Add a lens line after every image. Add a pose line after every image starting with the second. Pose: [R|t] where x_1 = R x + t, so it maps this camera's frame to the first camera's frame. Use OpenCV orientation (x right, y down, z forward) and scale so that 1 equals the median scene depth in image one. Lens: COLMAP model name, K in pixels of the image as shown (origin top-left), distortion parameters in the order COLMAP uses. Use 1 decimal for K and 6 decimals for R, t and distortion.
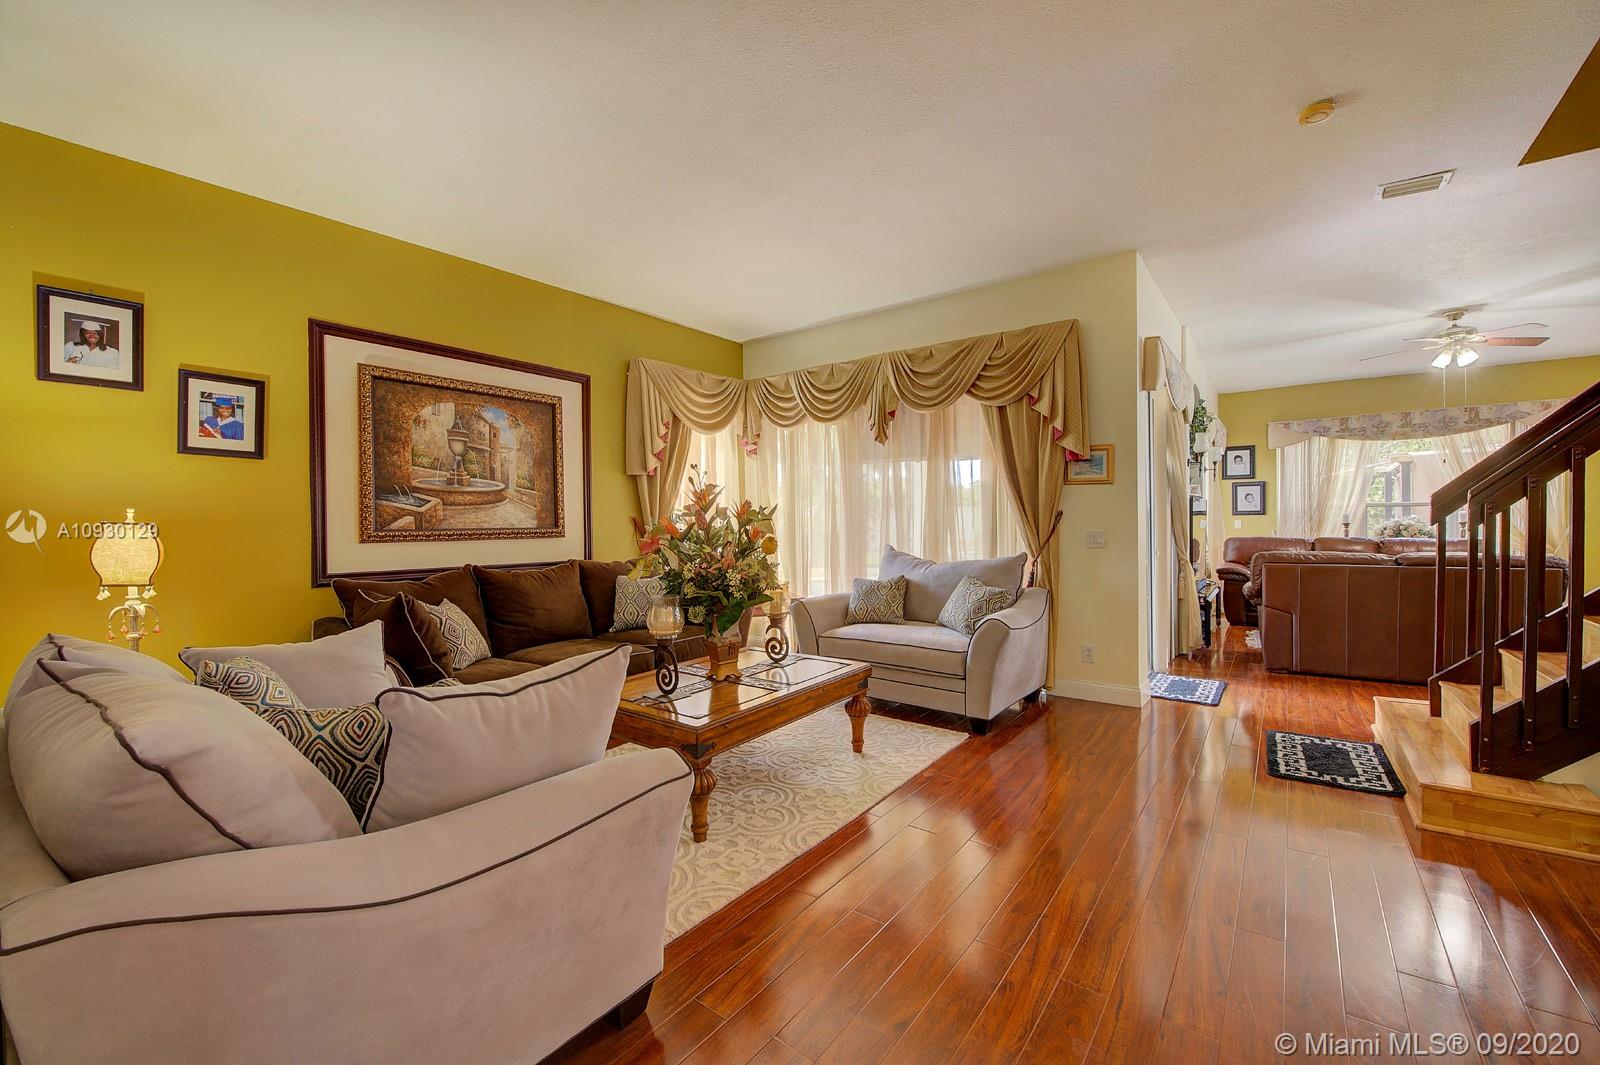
lens RADIAL K [[638.5, 0, 800.0], [0, 638.5, 532.5], [0, 0, 1]] dist [-0.022530, -0.000326]
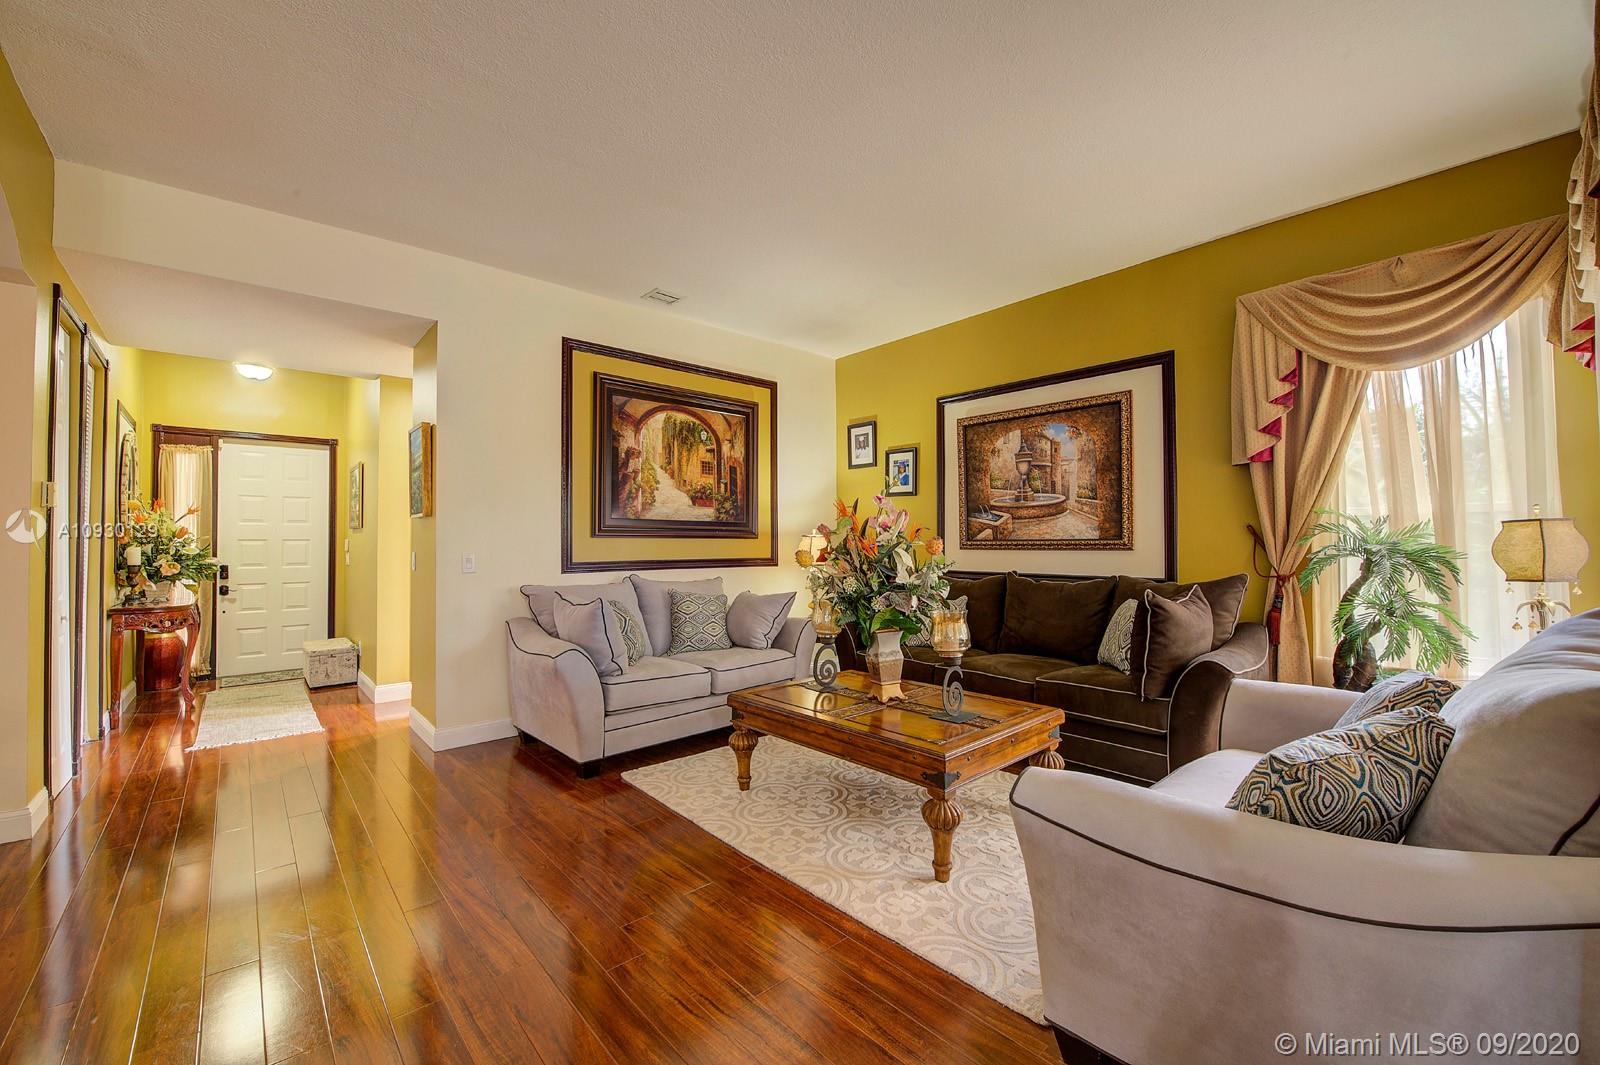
lens RADIAL K [[633.1, 0, 798.4], [0, 633.1, 529.7], [0, 0, 1]] dist [-0.001177, -0.011736]
pose [[-0.187758, -0.009153, -0.982173, 0.654429], [-0.008159, 0.999937, -0.007758, -0.011627], [0.982181, 0.006557, -0.187821, 0.830701]]
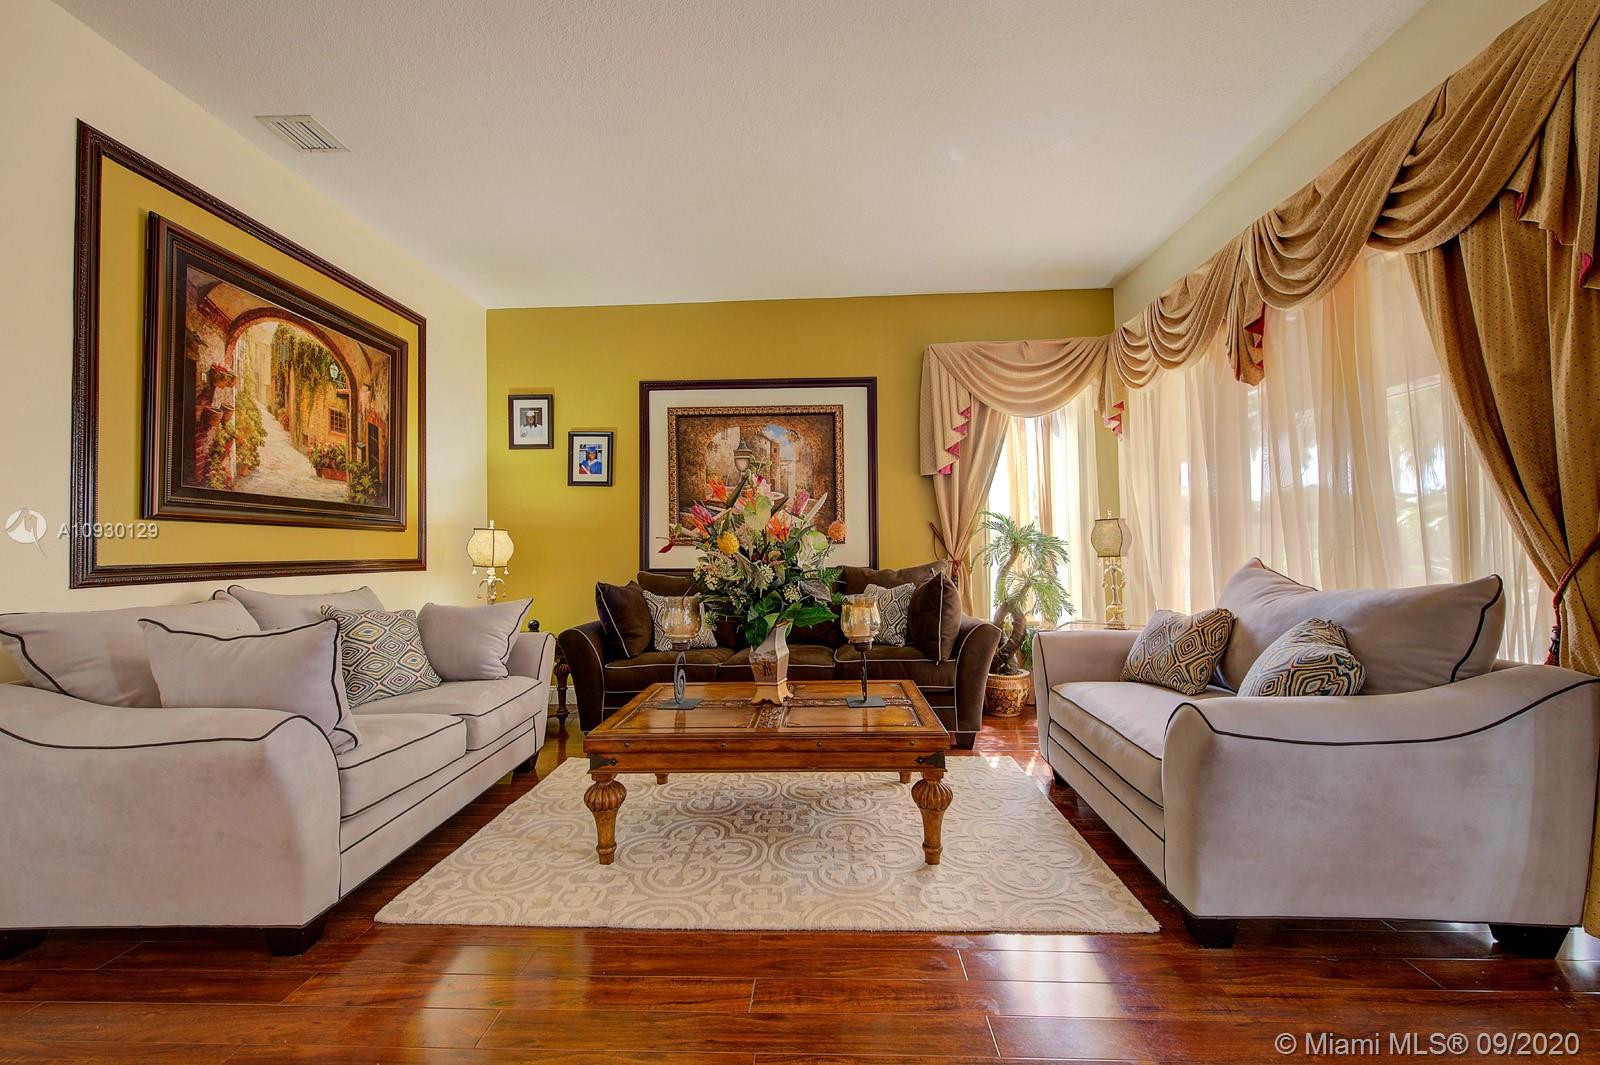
lens RADIAL K [[634.8, 0, 800.0], [0, 634.8, 532.5], [0, 0, 1]] dist [0.002032, -0.000258]
pose [[0.573614, -0.017899, -0.818930, 0.472473], [-0.007291, 0.999610, -0.026955, 0.020247], [0.819093, 0.021433, 0.573260, 0.431531]]
